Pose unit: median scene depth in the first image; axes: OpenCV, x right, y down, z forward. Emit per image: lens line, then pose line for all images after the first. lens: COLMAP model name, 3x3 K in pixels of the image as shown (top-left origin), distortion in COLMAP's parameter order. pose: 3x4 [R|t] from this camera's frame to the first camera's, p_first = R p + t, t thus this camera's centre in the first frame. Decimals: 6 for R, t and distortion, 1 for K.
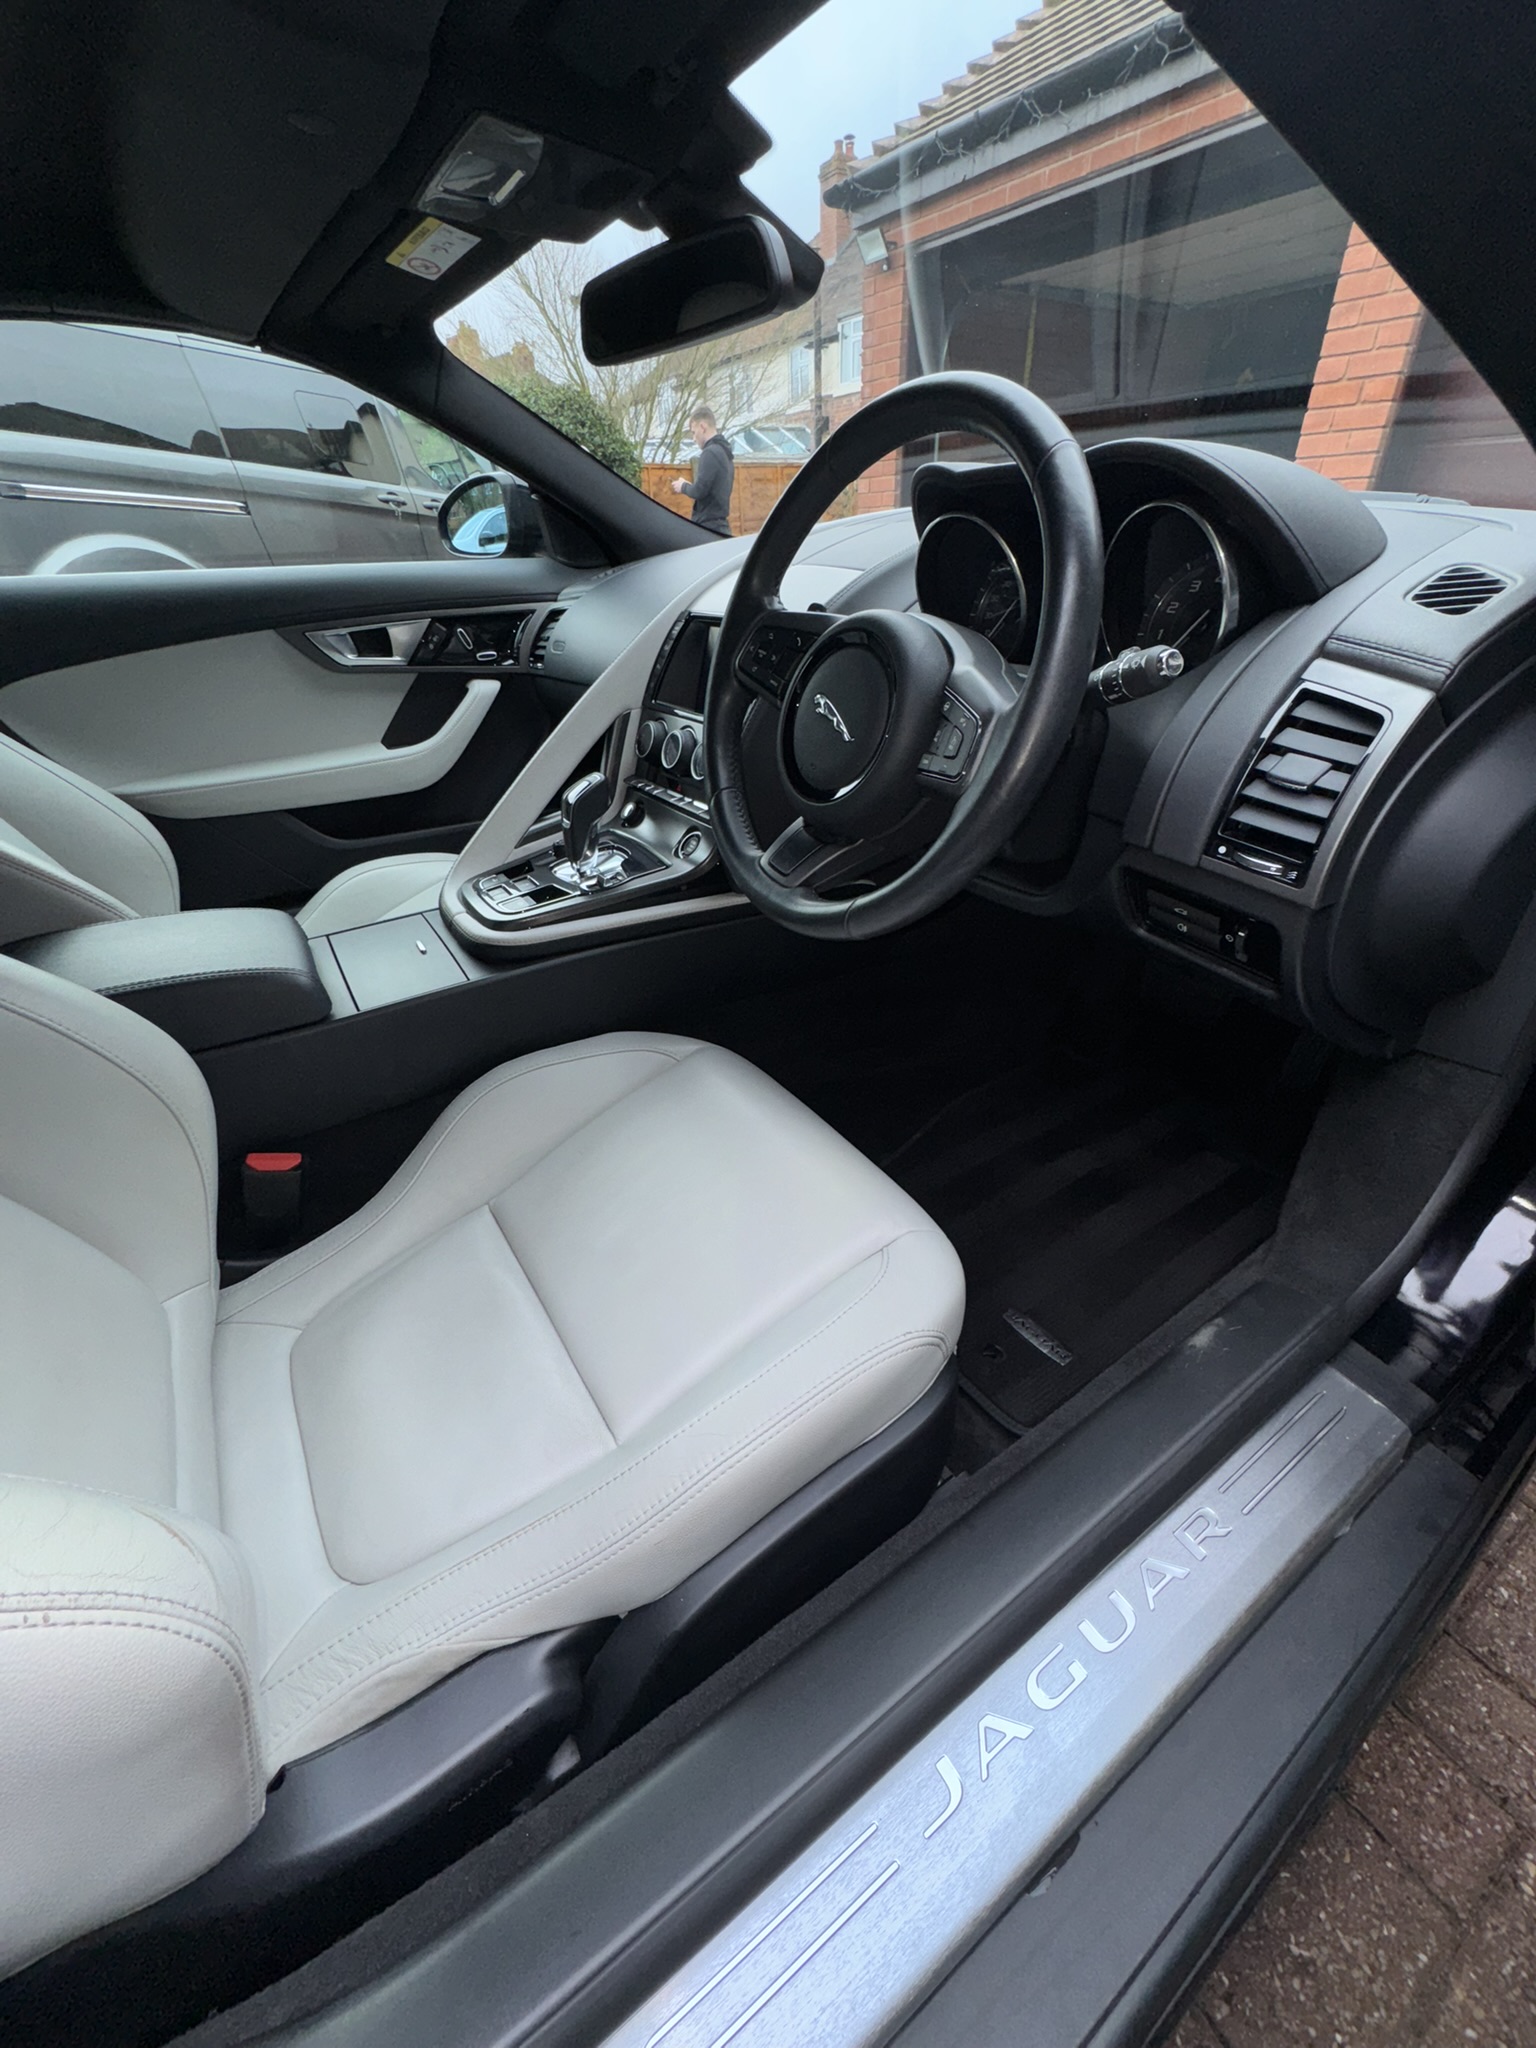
lens RADIAL K [[828.1, 0, 772.3], [0, 828.1, 1023.5], [0, 0, 1]] dist [-0.001425, -0.000257]
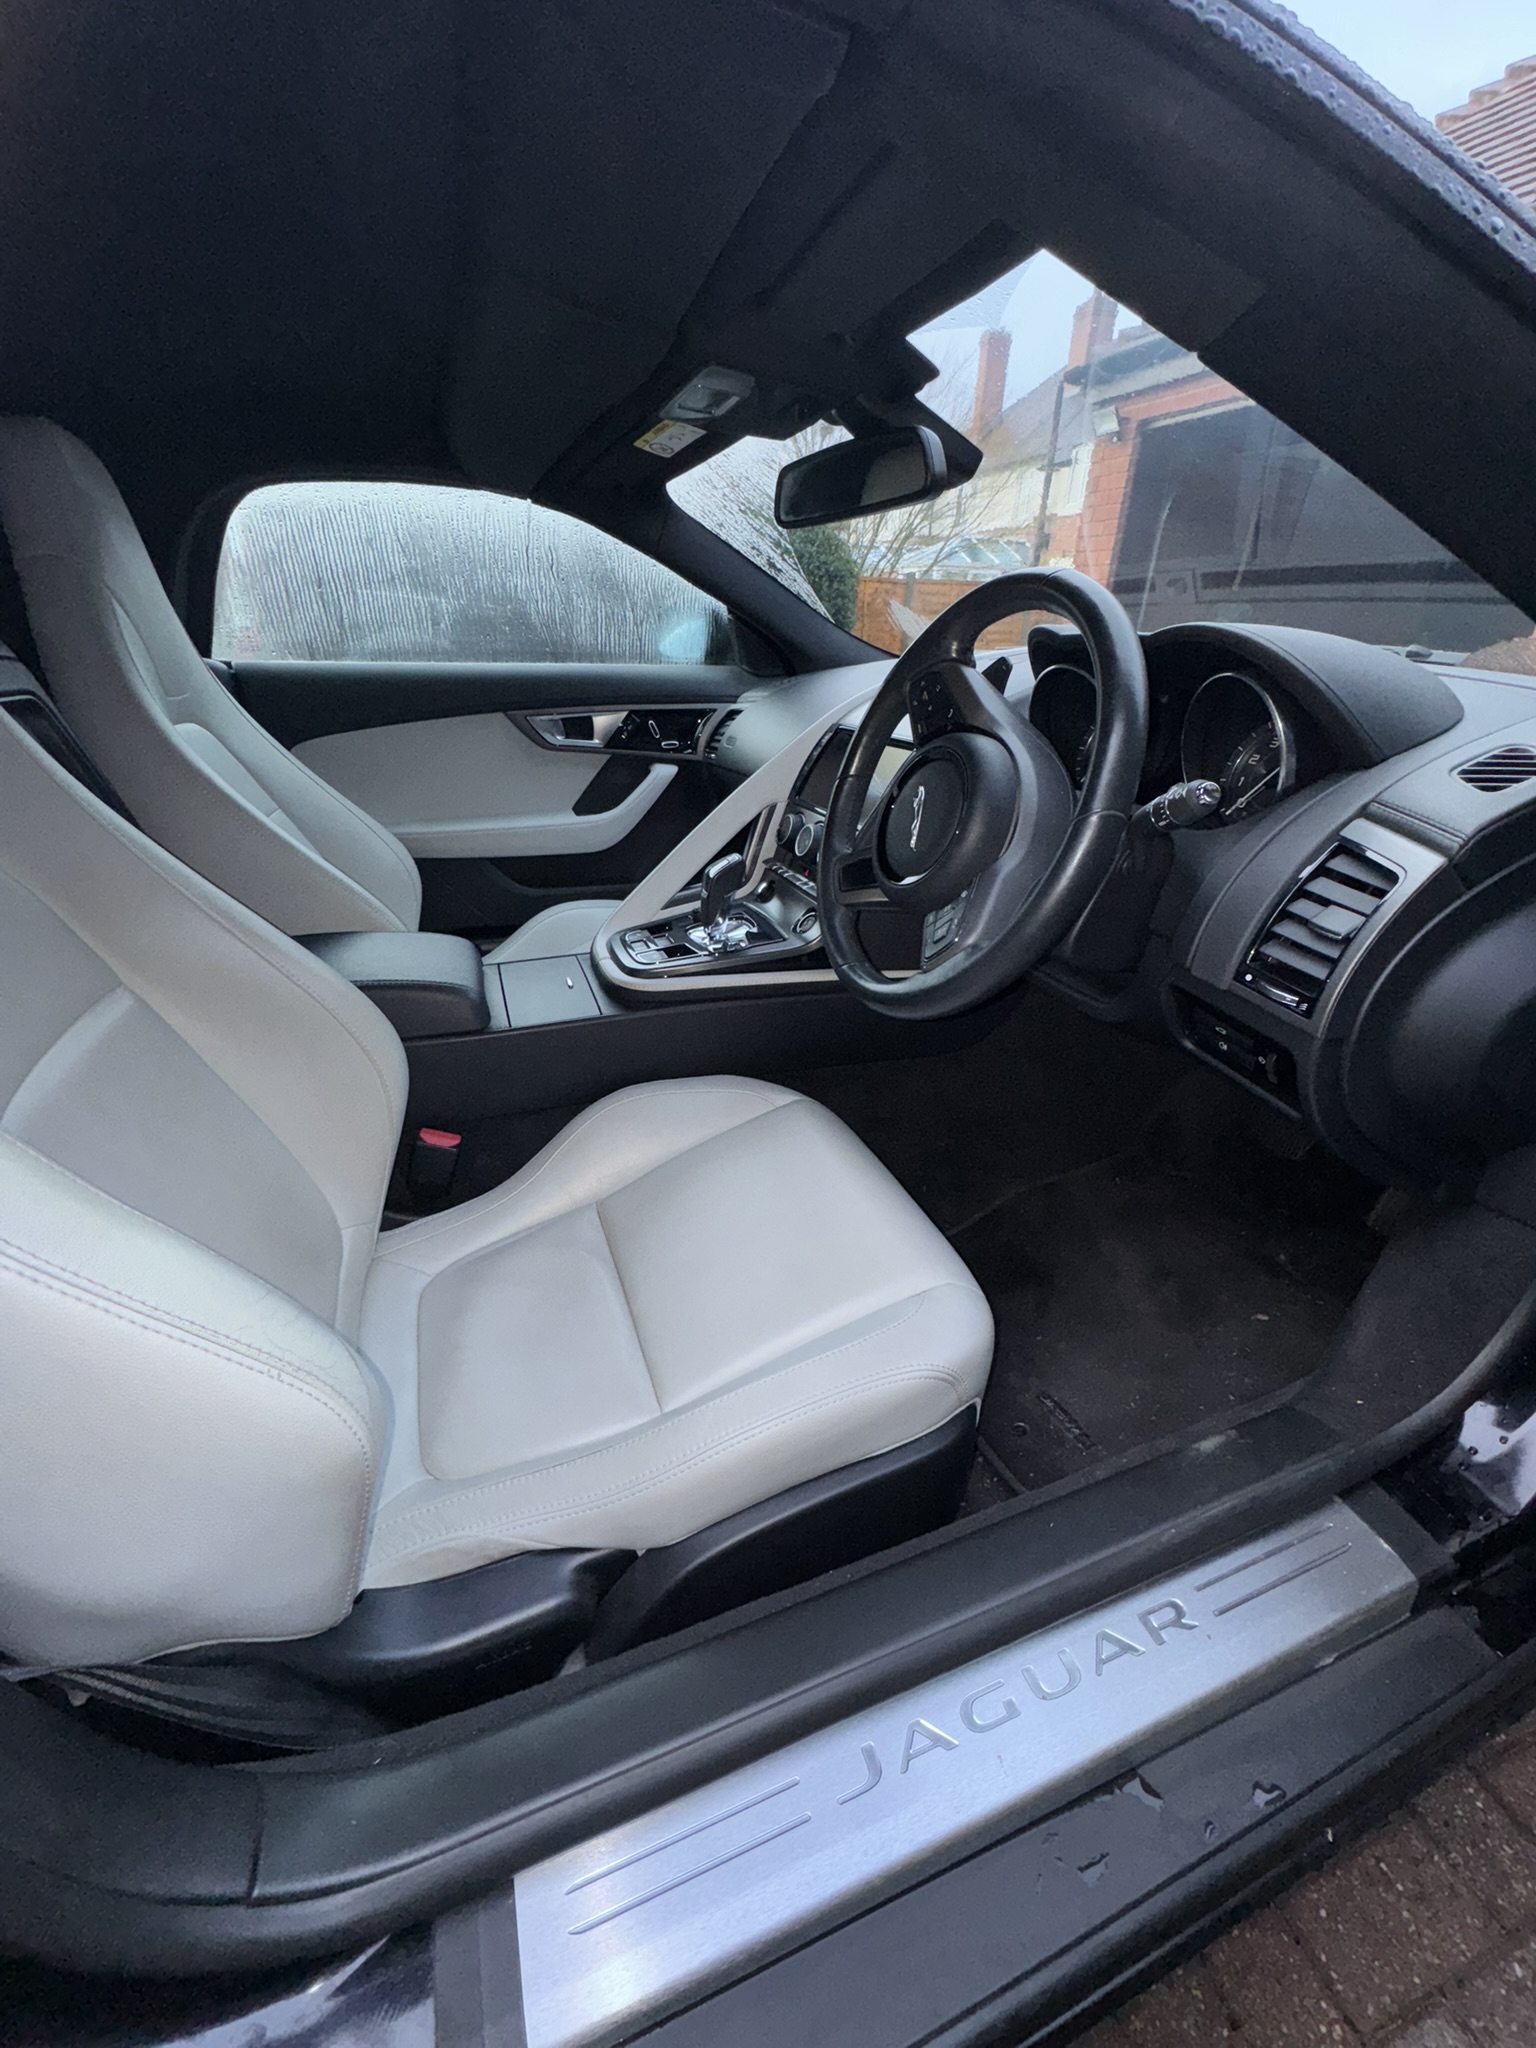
lens RADIAL K [[829.1, 0, 765.6], [0, 829.1, 1023.9], [0, 0, 1]] dist [-0.001873, -0.000158]
pose [[0.974988, 0.129685, -0.180501, 0.071186], [-0.146056, 0.985994, -0.080523, 0.020433], [0.167530, 0.104872, 0.980273, -0.111127]]
